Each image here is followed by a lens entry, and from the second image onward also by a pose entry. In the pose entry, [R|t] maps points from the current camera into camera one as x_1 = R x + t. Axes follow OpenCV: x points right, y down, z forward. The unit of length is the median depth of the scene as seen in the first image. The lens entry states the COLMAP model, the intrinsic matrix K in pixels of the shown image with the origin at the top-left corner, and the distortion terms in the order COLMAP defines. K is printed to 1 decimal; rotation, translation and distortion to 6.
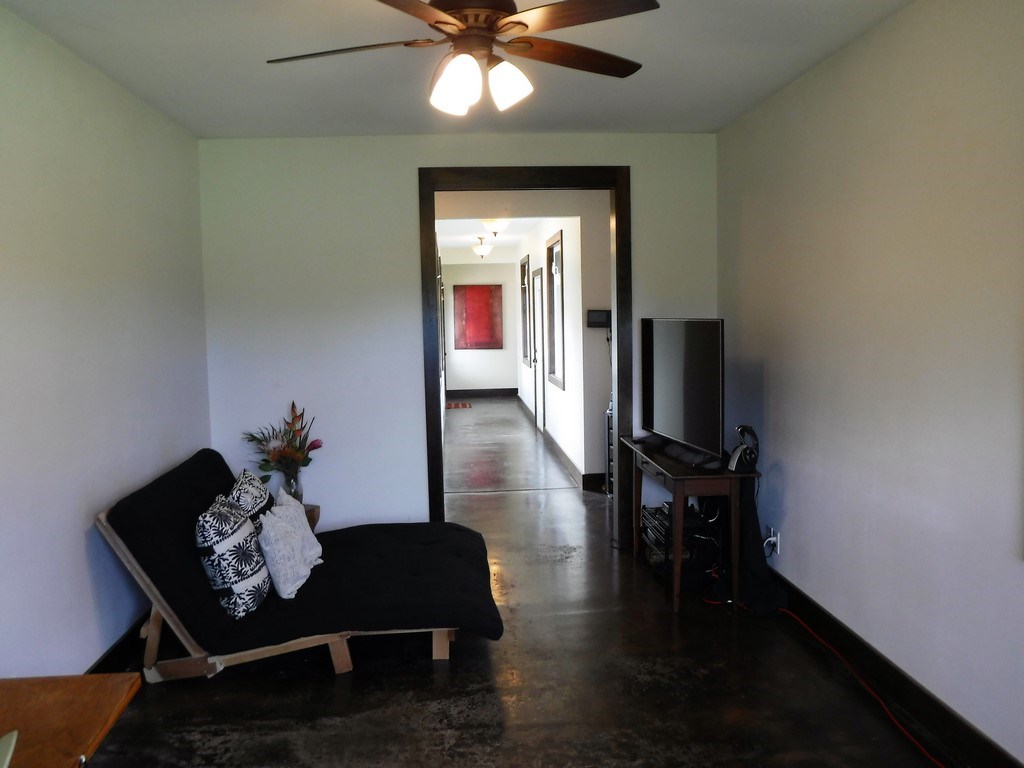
lens RADIAL K [[851.0, 0, 512.0], [0, 851.0, 384.0], [0, 0, 1]] dist [-0.082064, 0.036741]
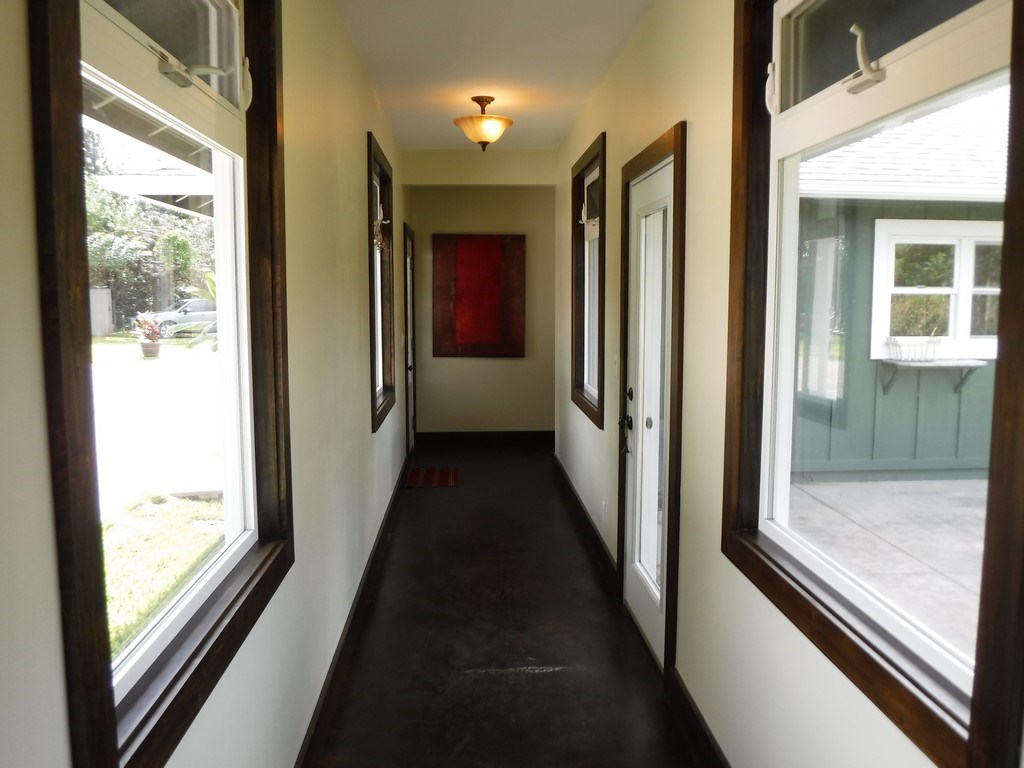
lens RADIAL K [[851.0, 0, 512.0], [0, 851.0, 384.0], [0, 0, 1]] dist [-0.082064, 0.036741]
pose [[0.999699, 0.021293, -0.012203, -0.011751], [-0.020993, 0.999485, 0.024271, -0.037651], [0.012713, -0.024008, 0.999631, 0.476357]]
